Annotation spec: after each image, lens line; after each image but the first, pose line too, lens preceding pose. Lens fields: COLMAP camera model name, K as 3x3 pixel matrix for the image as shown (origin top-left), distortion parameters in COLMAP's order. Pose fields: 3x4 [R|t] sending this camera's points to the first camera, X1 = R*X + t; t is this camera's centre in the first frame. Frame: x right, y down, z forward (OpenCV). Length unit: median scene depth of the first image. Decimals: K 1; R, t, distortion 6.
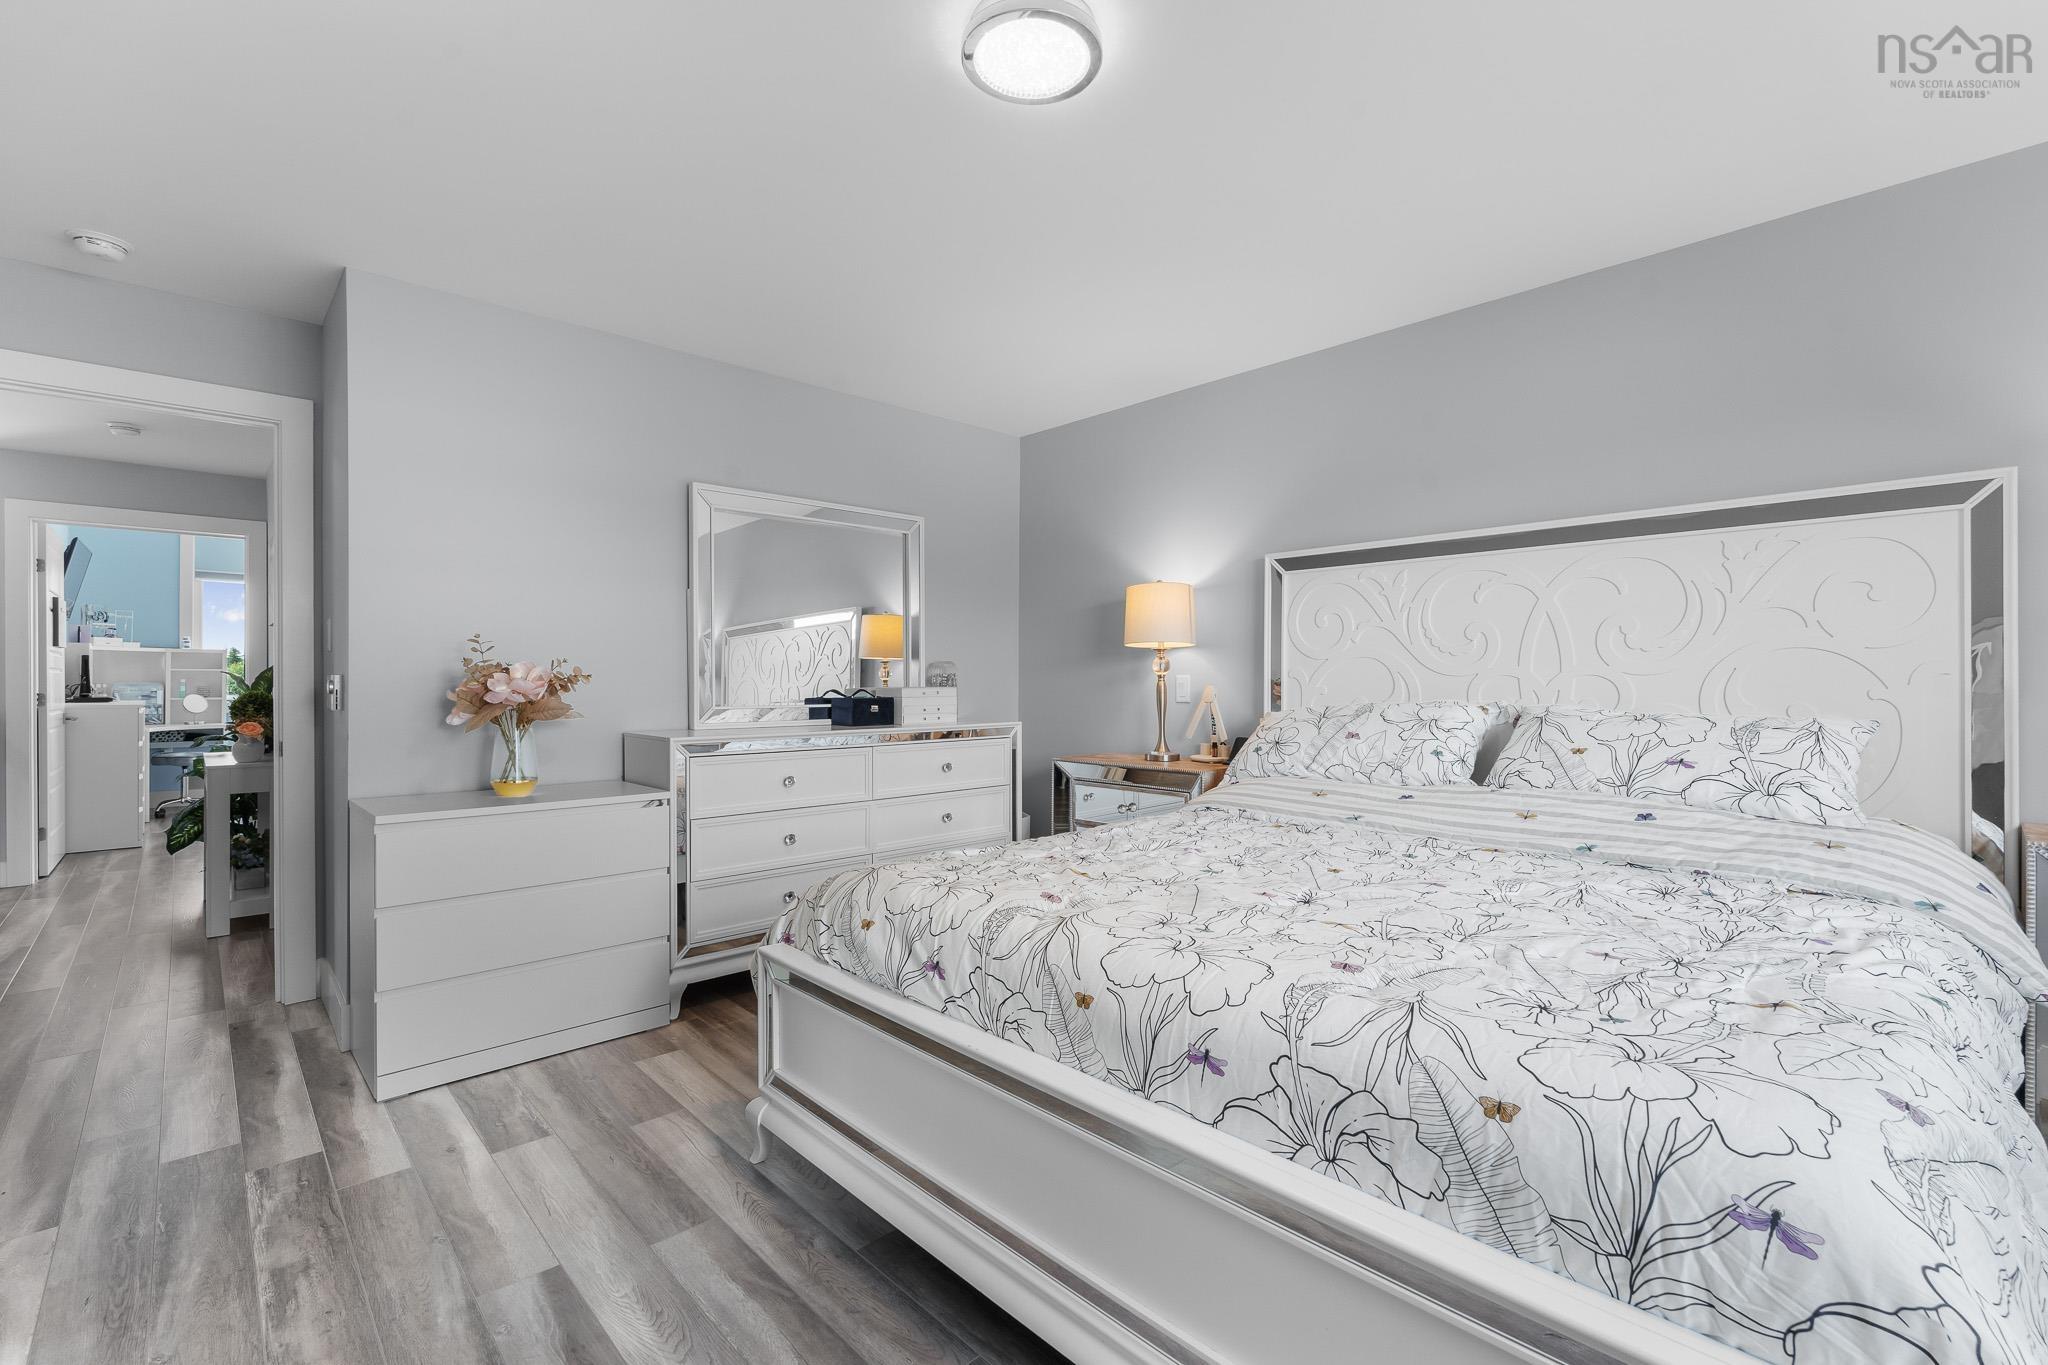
lens RADIAL K [[896.7, 0, 1026.8], [0, 896.7, 682.6], [0, 0, 1]] dist [-0.002659, -0.000432]
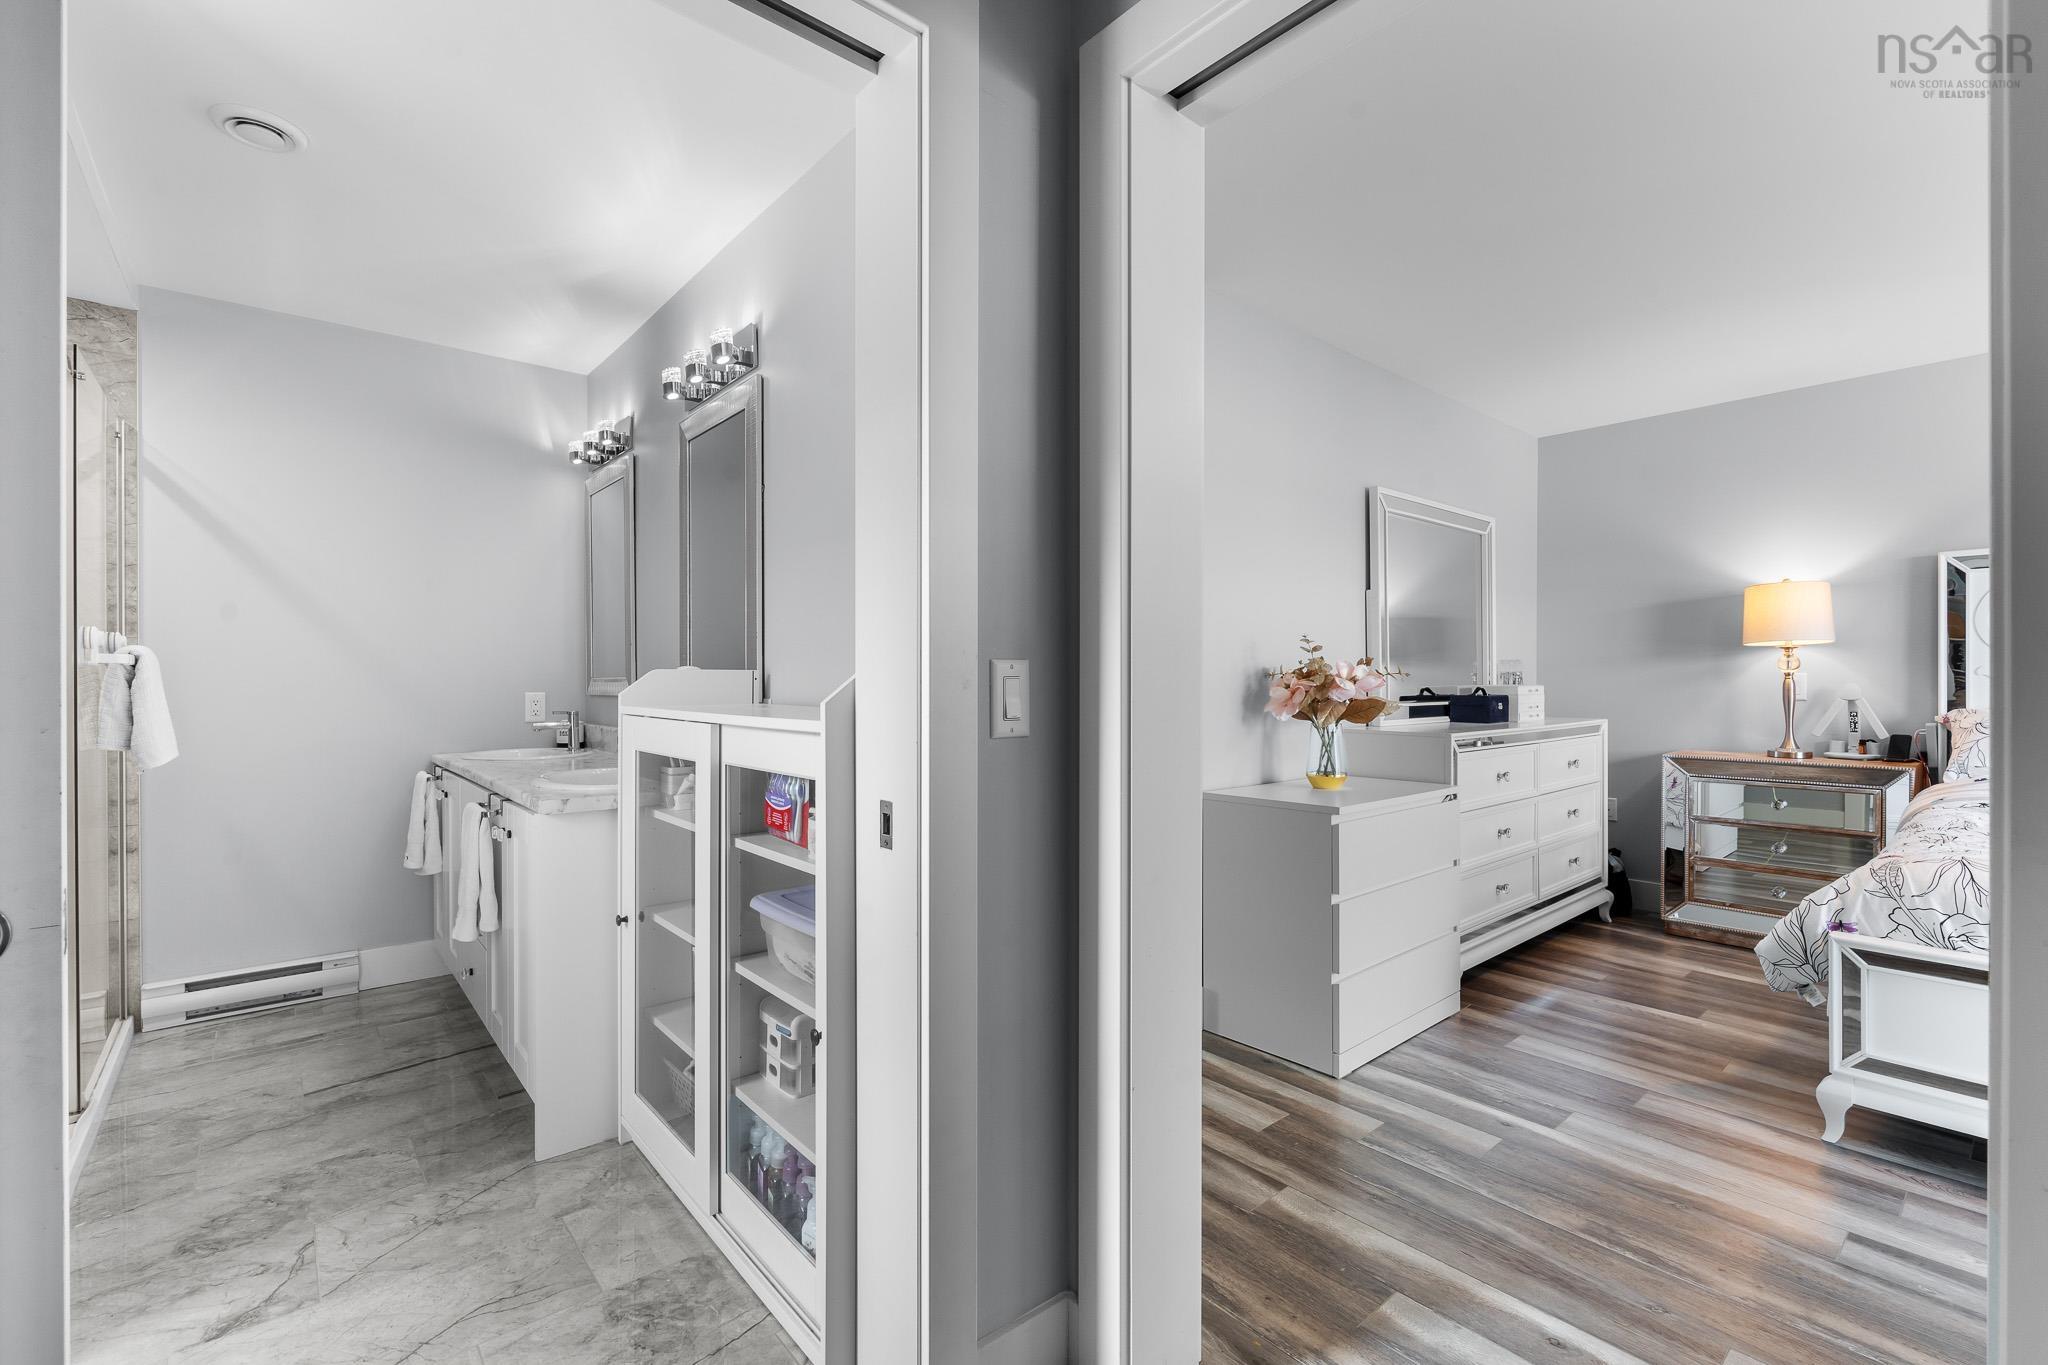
lens RADIAL K [[896.7, 0, 1023.4], [0, 896.7, 683.5], [0, 0, 1]] dist [-0.002659, -0.000432]
pose [[0.998746, -0.002417, -0.050013, -1.087221], [0.002549, 0.999993, 0.002559, -0.001477], [0.050006, -0.002683, 0.998745, -0.076741]]
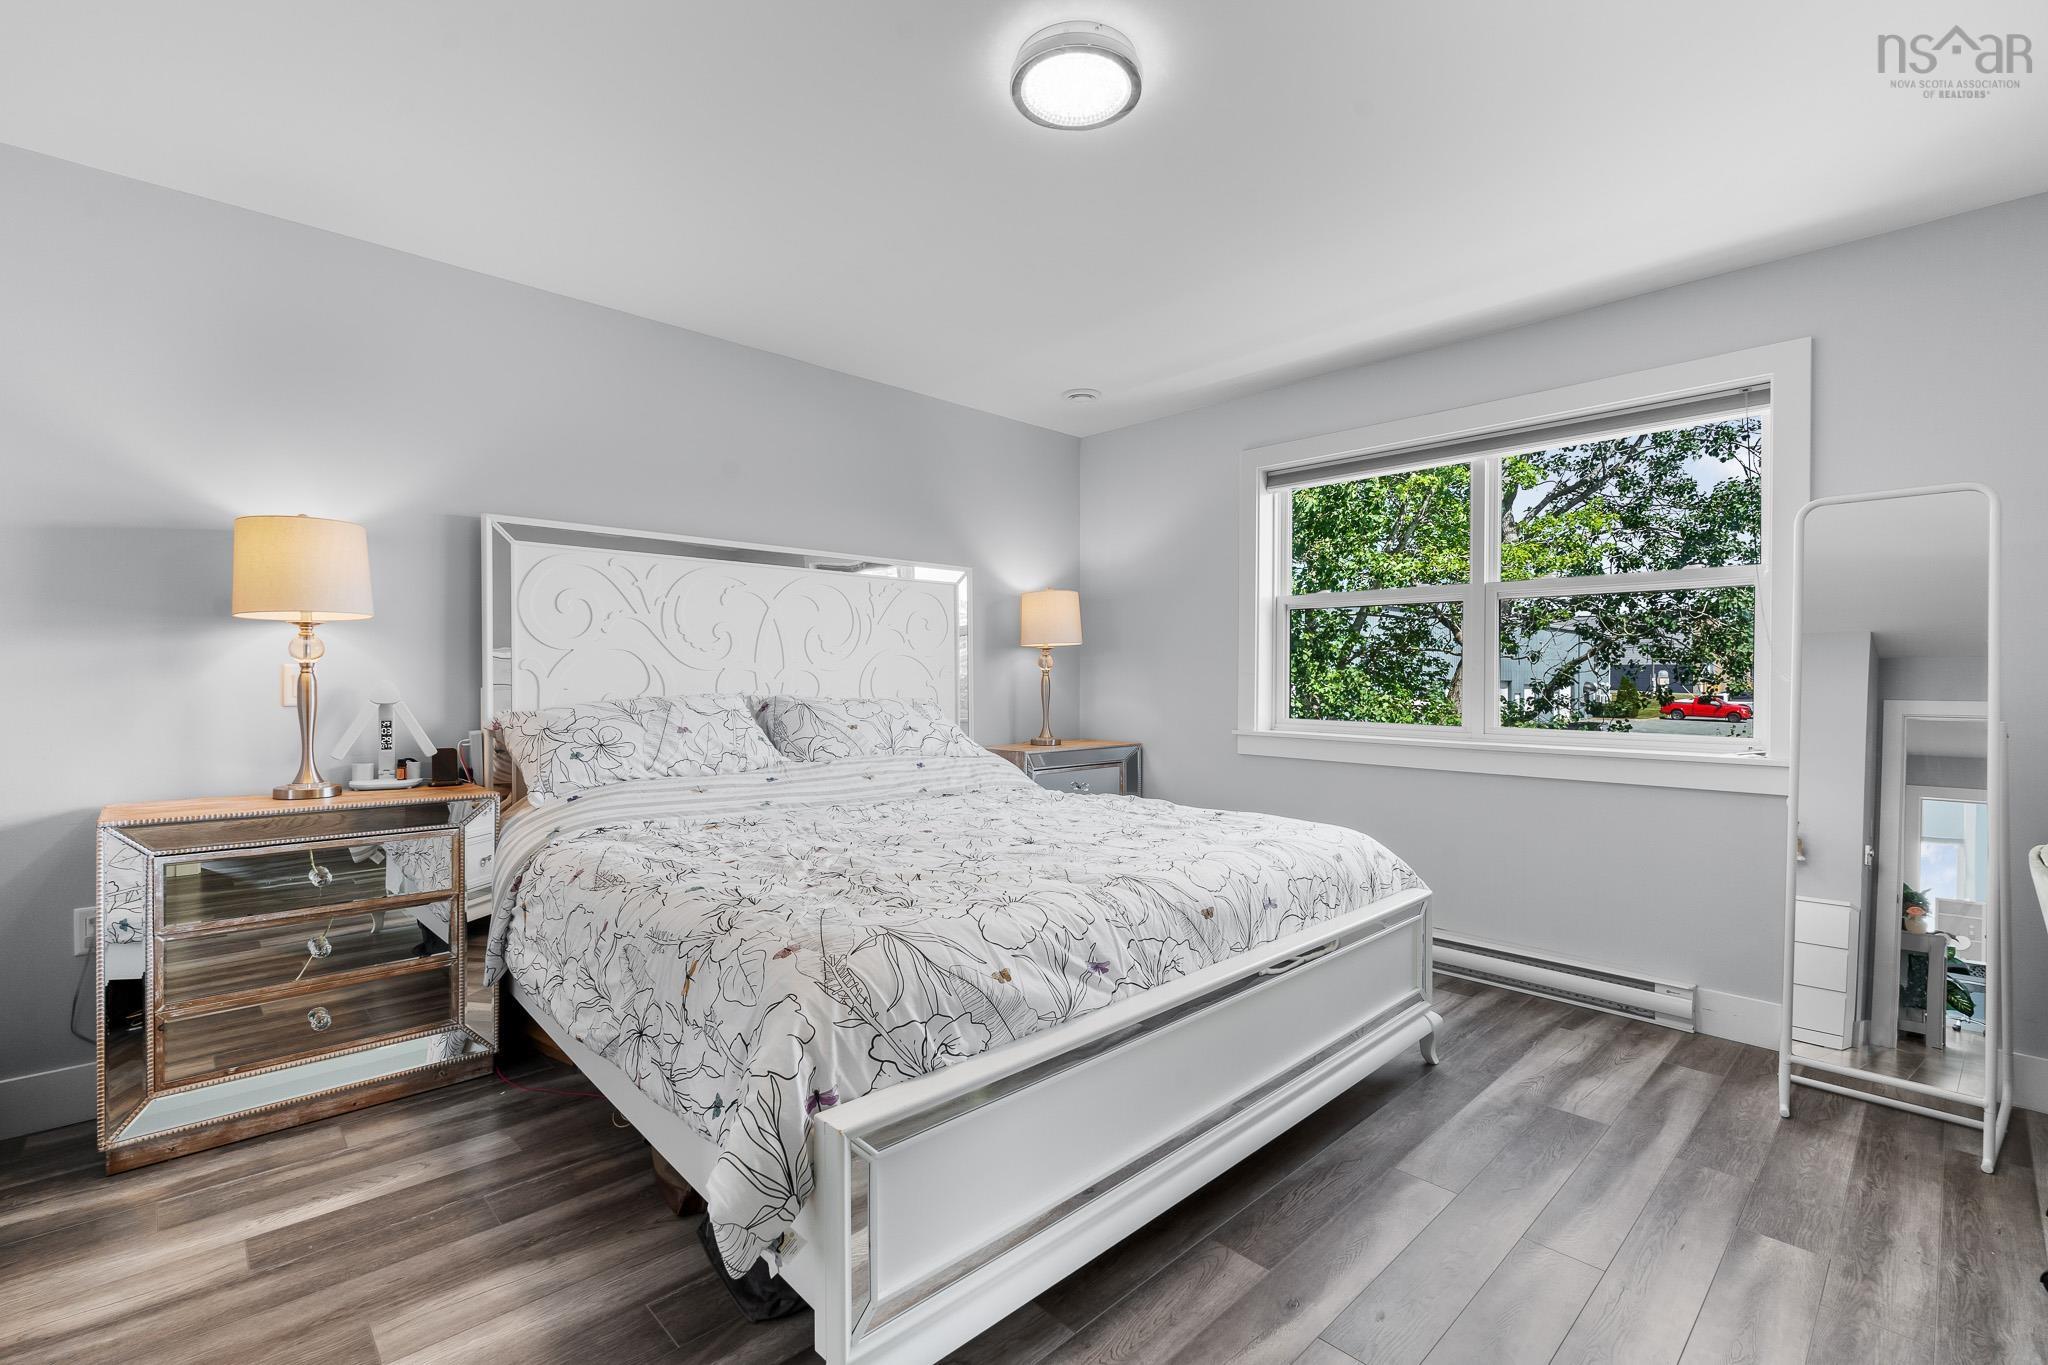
lens RADIAL K [[896.7, 0, 1026.3], [0, 896.7, 687.7], [0, 0, 1]] dist [-0.002659, -0.000432]
pose [[-0.006047, -0.010354, 0.999928, -0.807973], [-0.001809, 0.999945, 0.010343, 0.002489], [-0.999980, -0.001746, -0.006066, 0.812415]]
